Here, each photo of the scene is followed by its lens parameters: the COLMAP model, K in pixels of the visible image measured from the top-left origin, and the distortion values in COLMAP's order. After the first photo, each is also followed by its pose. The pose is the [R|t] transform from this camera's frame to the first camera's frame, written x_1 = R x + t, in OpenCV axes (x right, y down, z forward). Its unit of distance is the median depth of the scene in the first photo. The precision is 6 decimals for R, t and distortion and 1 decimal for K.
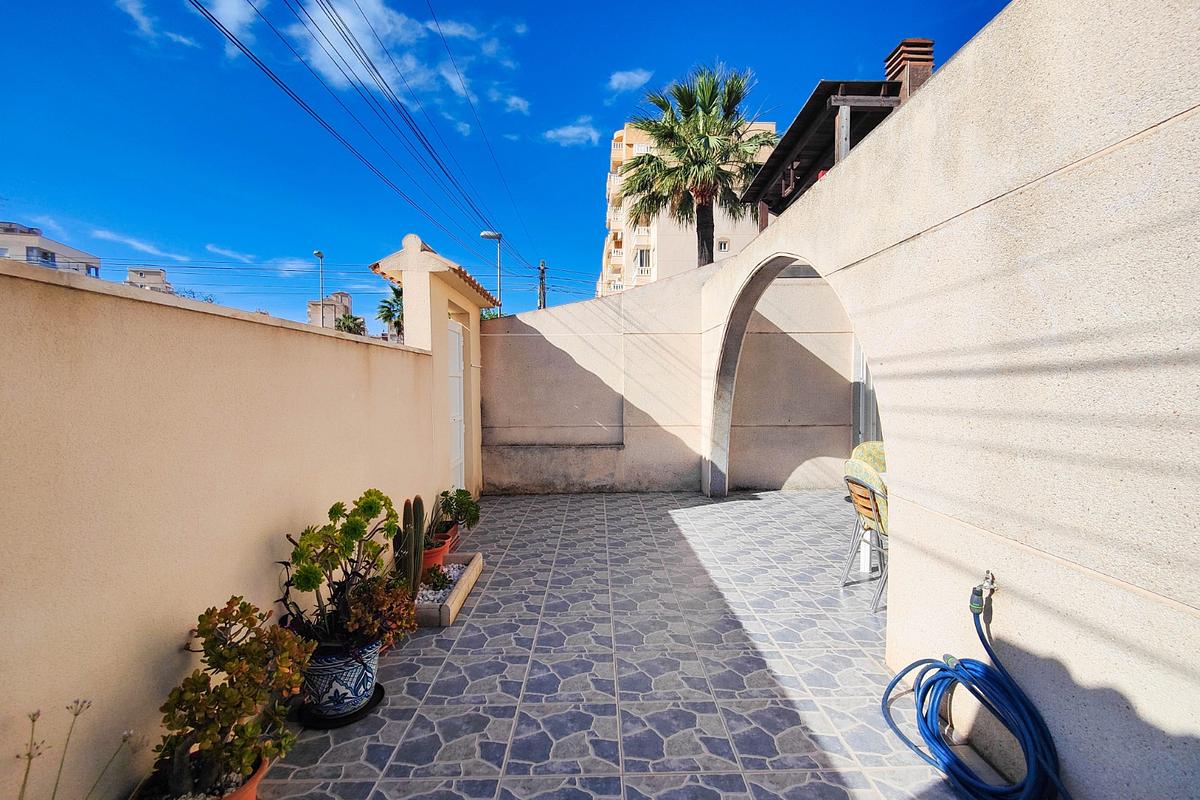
lens RADIAL K [[534.6, 0, 602.3], [0, 534.6, 405.2], [0, 0, 1]] dist [0.027885, -0.026397]
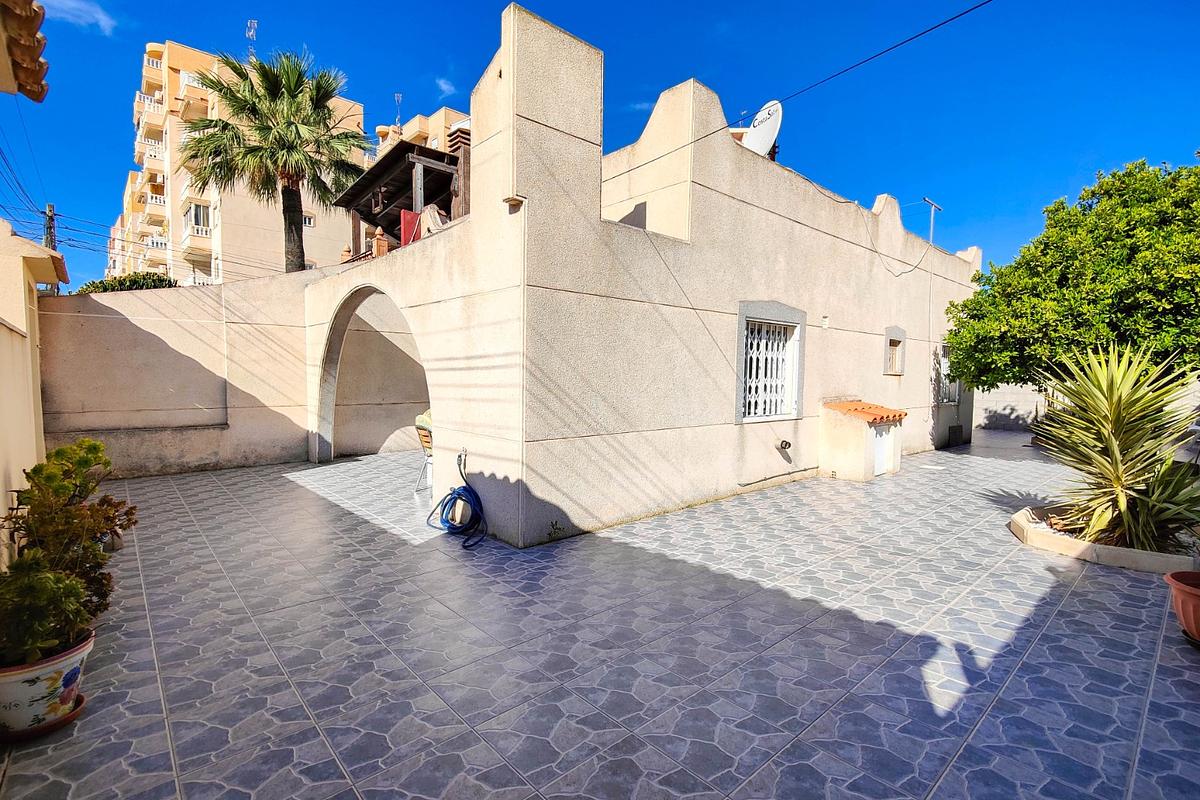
lens RADIAL K [[534.6, 0, 602.3], [0, 534.6, 405.2], [0, 0, 1]] dist [0.027885, -0.026397]
pose [[0.752581, -0.025646, 0.658001, -0.107130], [0.011423, 0.999599, 0.025895, 0.014695], [-0.658401, -0.011972, 0.752572, -0.326020]]
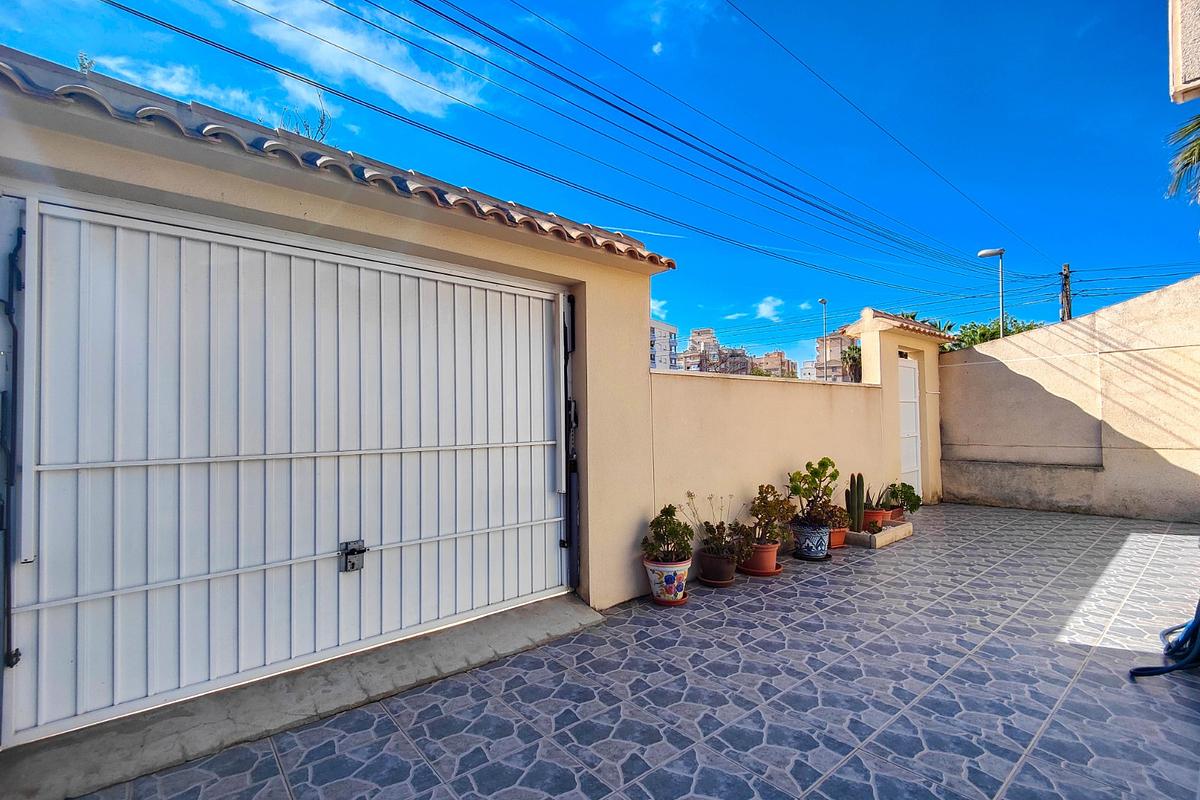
lens RADIAL K [[520.2, 0, 616.6], [0, 520.2, 404.8], [0, 0, 1]] dist [0.026154, -0.024502]
pose [[0.651478, -0.024995, -0.758256, 0.188236], [-0.016221, 0.998770, -0.046860, 0.020151], [0.758494, 0.042828, 0.650271, -0.301755]]
